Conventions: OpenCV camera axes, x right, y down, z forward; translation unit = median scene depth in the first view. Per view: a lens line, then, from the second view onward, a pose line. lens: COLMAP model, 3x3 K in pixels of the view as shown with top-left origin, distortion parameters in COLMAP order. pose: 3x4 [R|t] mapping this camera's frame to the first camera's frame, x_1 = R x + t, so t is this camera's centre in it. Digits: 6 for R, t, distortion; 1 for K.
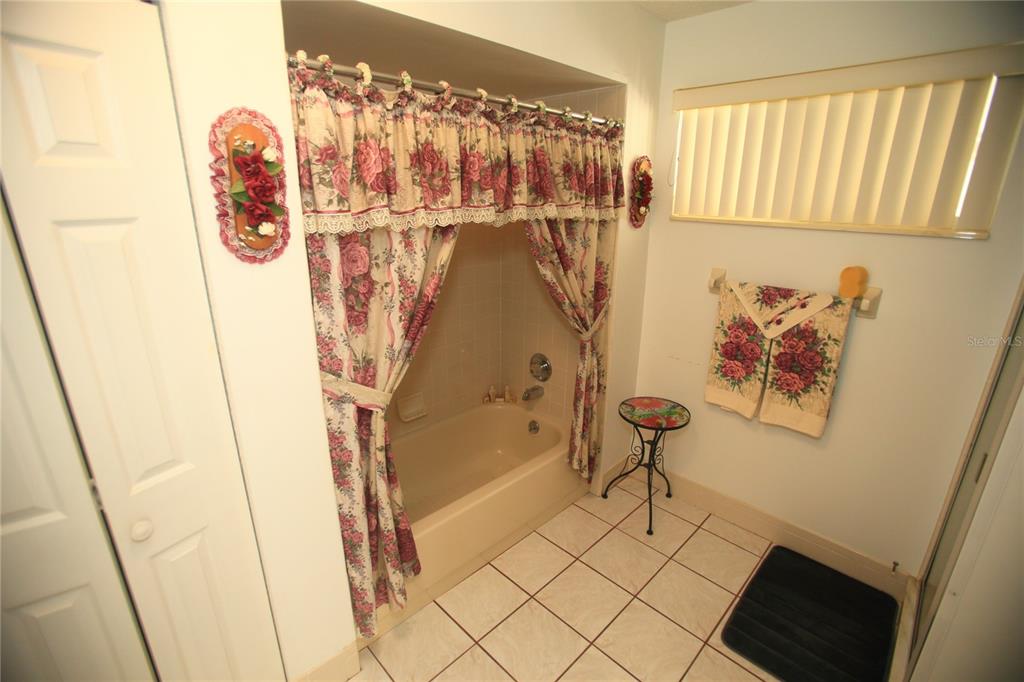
lens RADIAL K [[470.8, 0, 505.4], [0, 470.8, 345.0], [0, 0, 1]] dist [-0.070697, 0.026362]
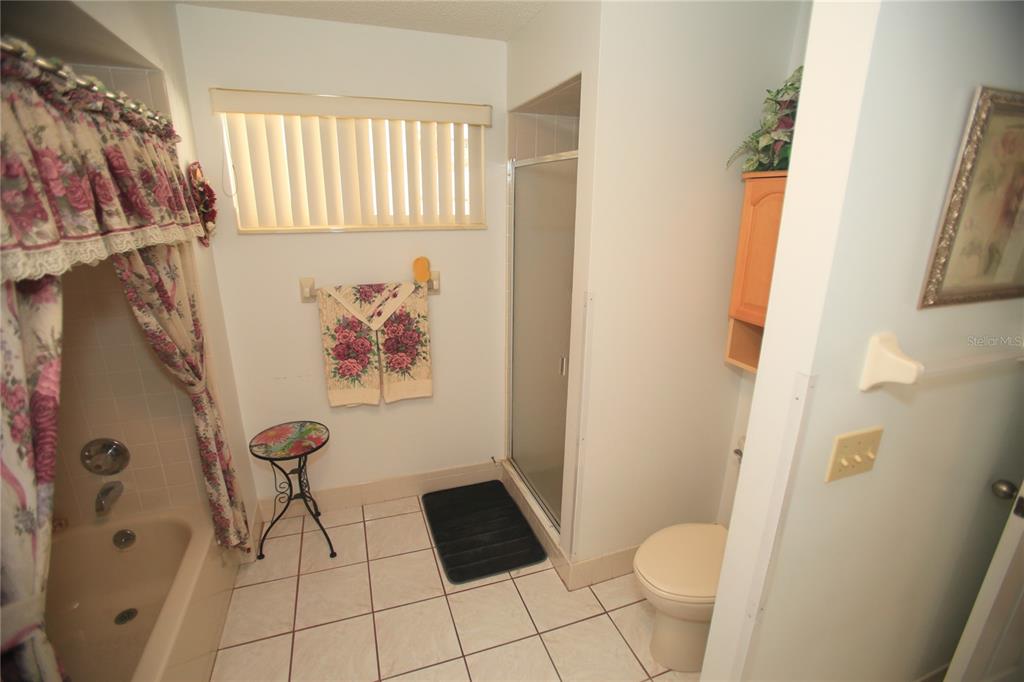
lens RADIAL K [[470.8, 0, 508.2], [0, 470.8, 347.7], [0, 0, 1]] dist [-0.070697, 0.026362]
pose [[0.428752, -0.275292, 0.860457, -0.280334], [0.276235, 0.946774, 0.165265, -0.072103], [-0.860155, 0.166831, 0.481976, 0.177807]]
